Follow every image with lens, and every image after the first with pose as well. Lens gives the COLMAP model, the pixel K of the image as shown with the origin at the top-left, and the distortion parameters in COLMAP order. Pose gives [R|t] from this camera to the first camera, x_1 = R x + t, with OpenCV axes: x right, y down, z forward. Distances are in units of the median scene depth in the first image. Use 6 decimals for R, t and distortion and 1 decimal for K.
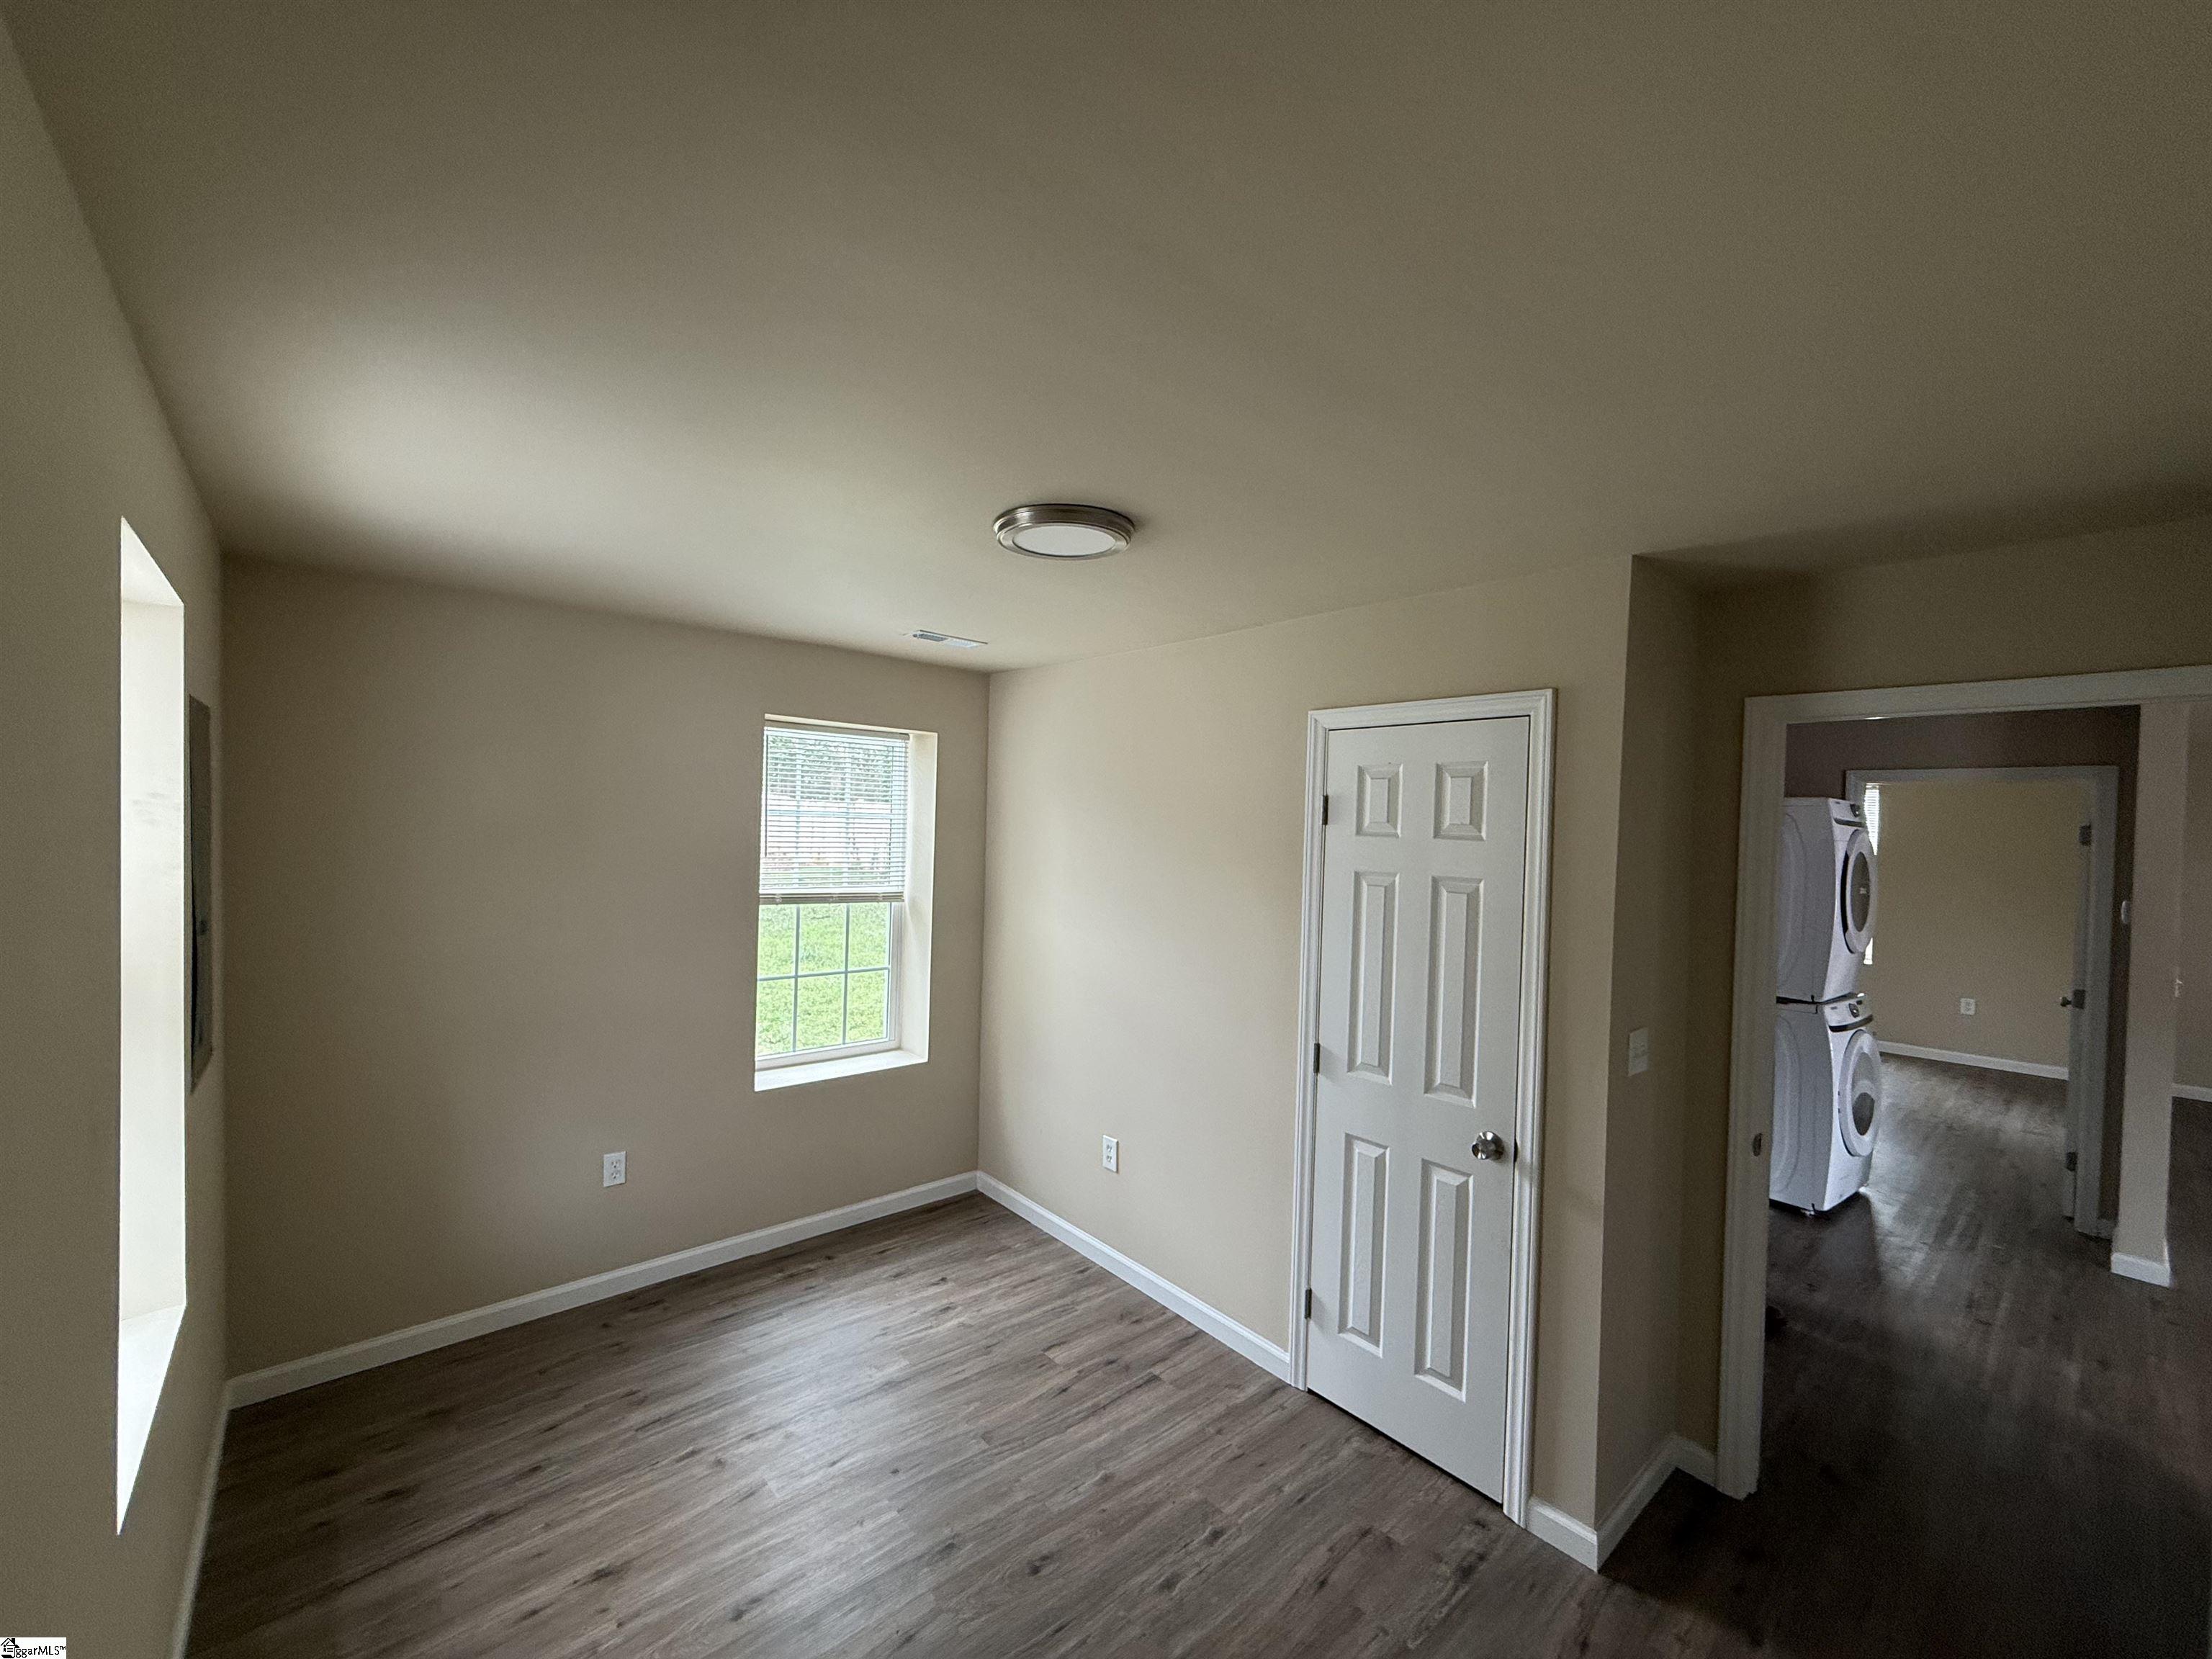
lens RADIAL K [[879.3, 0, 1103.3], [0, 879.3, 829.8], [0, 0, 1]] dist [-0.002762, 0.000318]
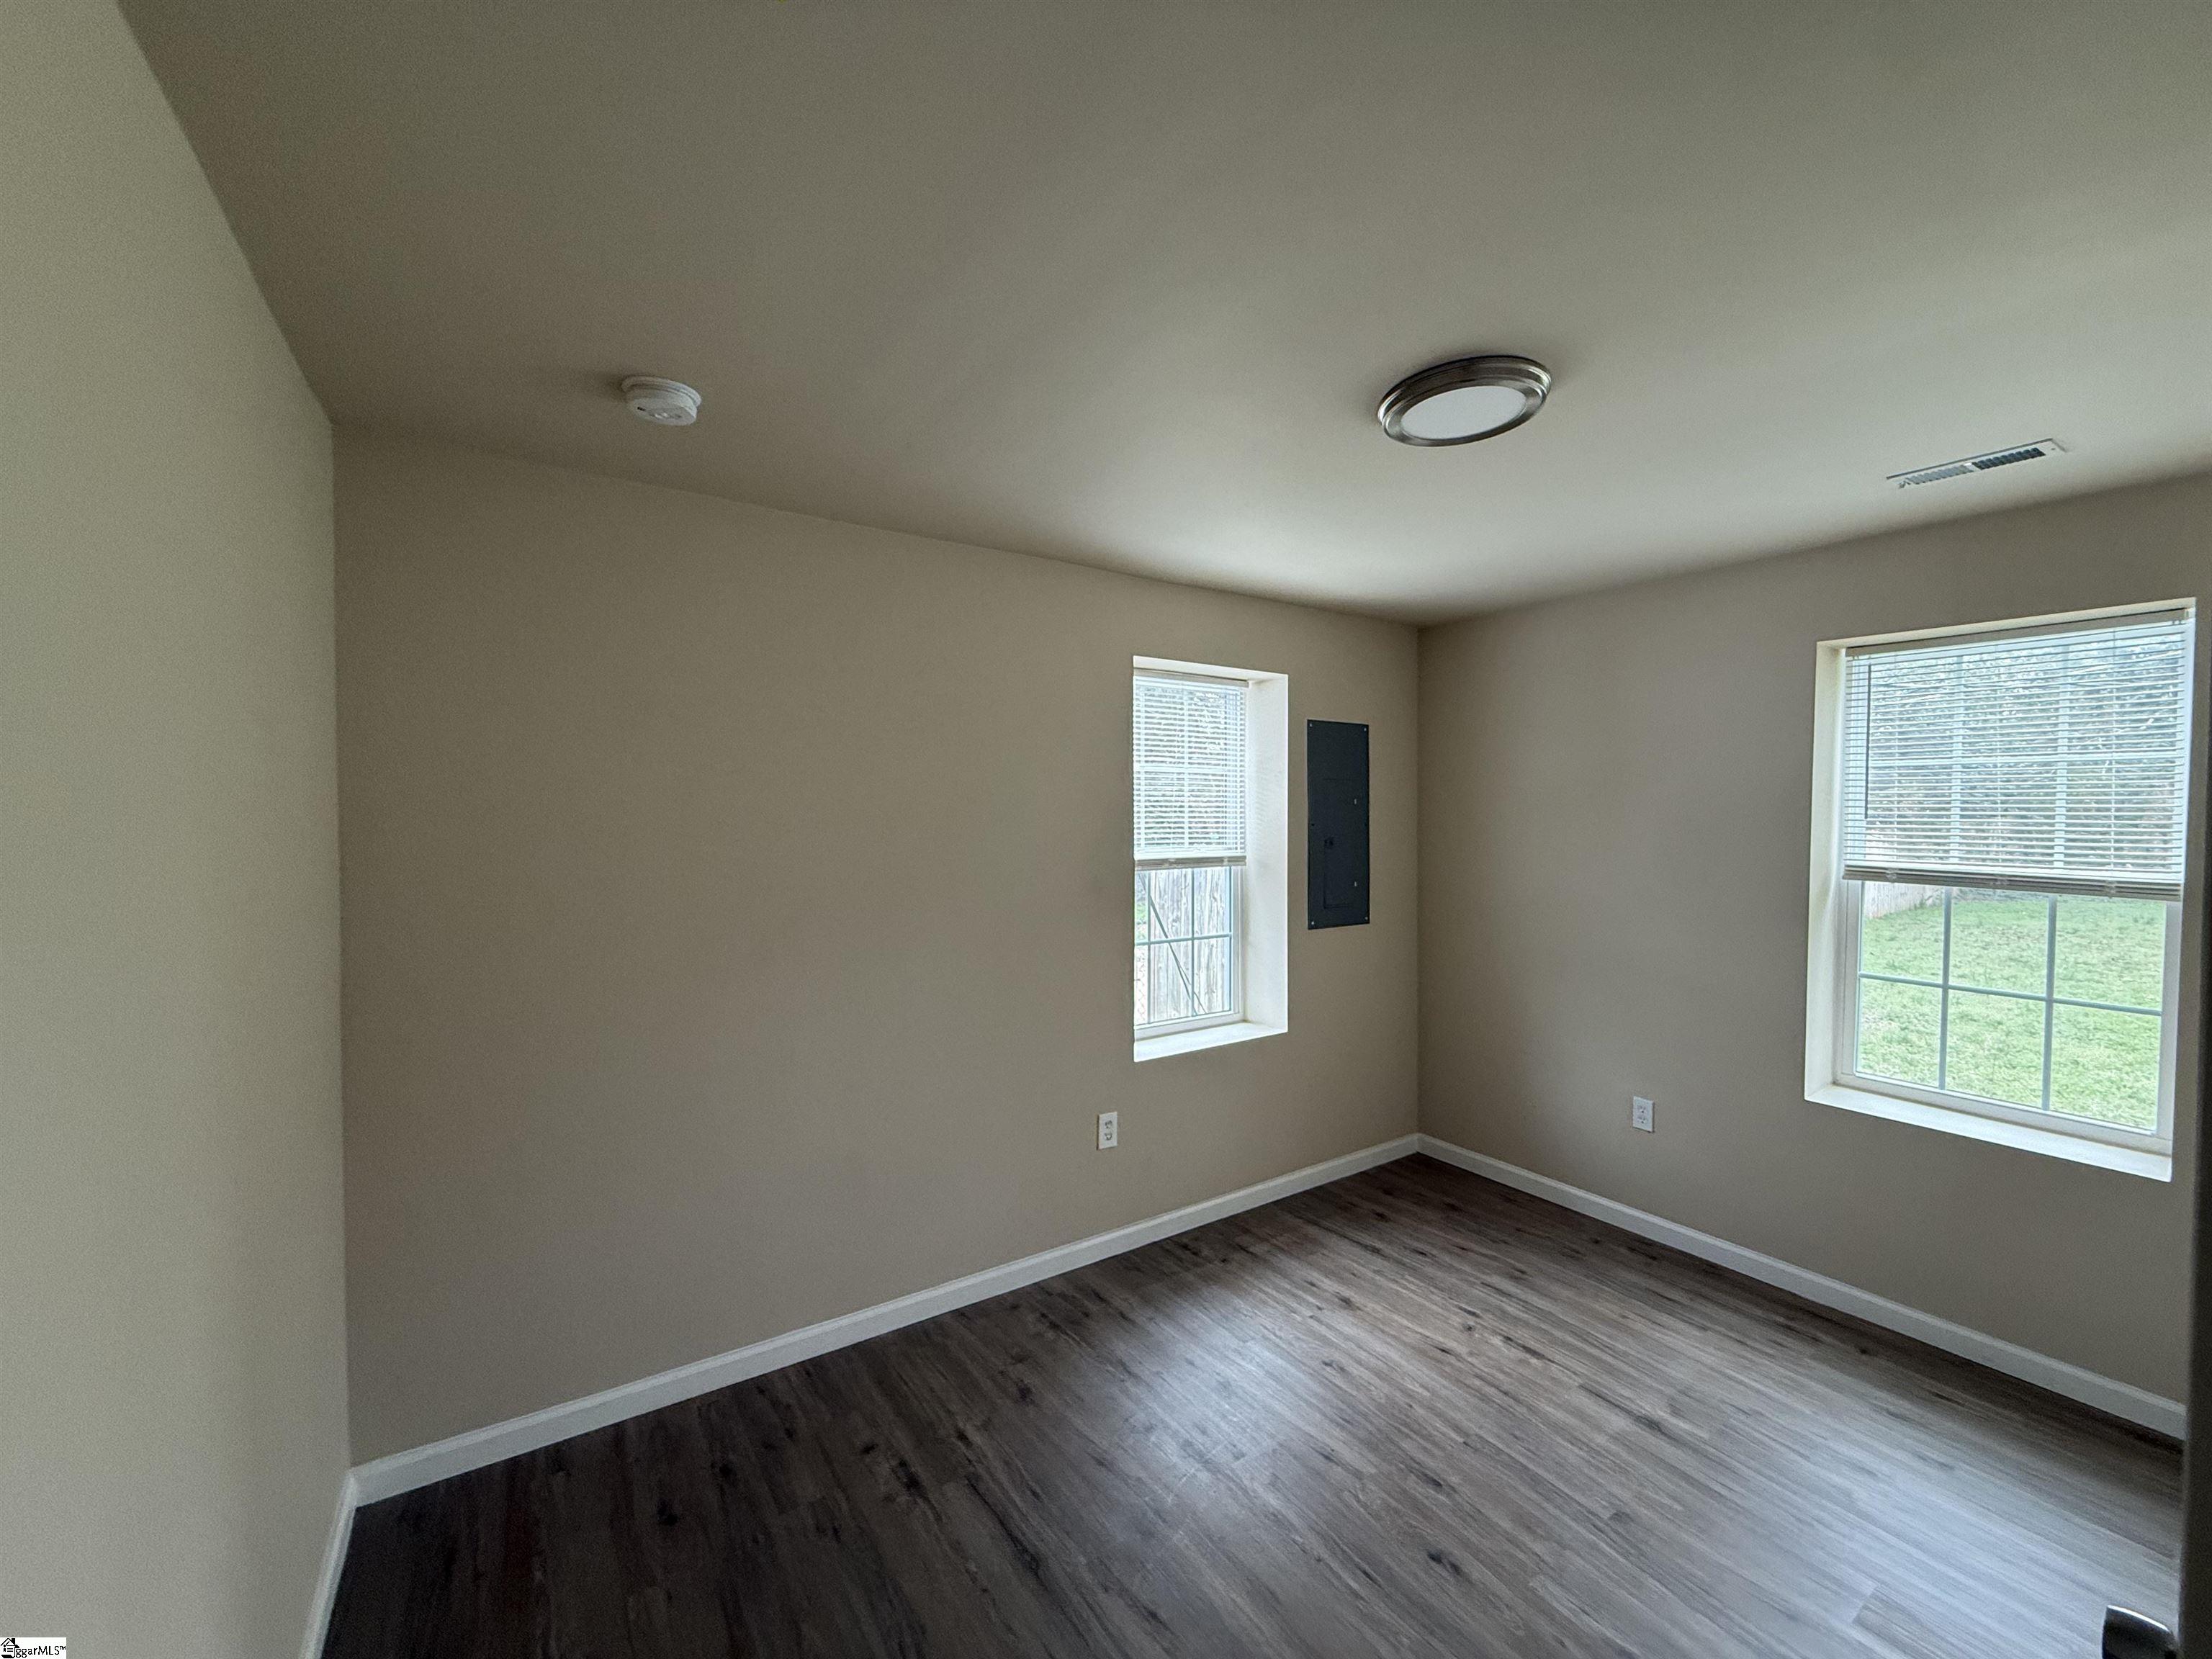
lens RADIAL K [[879.3, 0, 1103.3], [0, 879.3, 829.8], [0, 0, 1]] dist [-0.002762, 0.000318]
pose [[-0.124630, -0.005120, -0.992190, 0.783890], [-0.013051, 0.999909, -0.003520, 0.084170], [0.992117, 0.012511, -0.124685, 0.682162]]
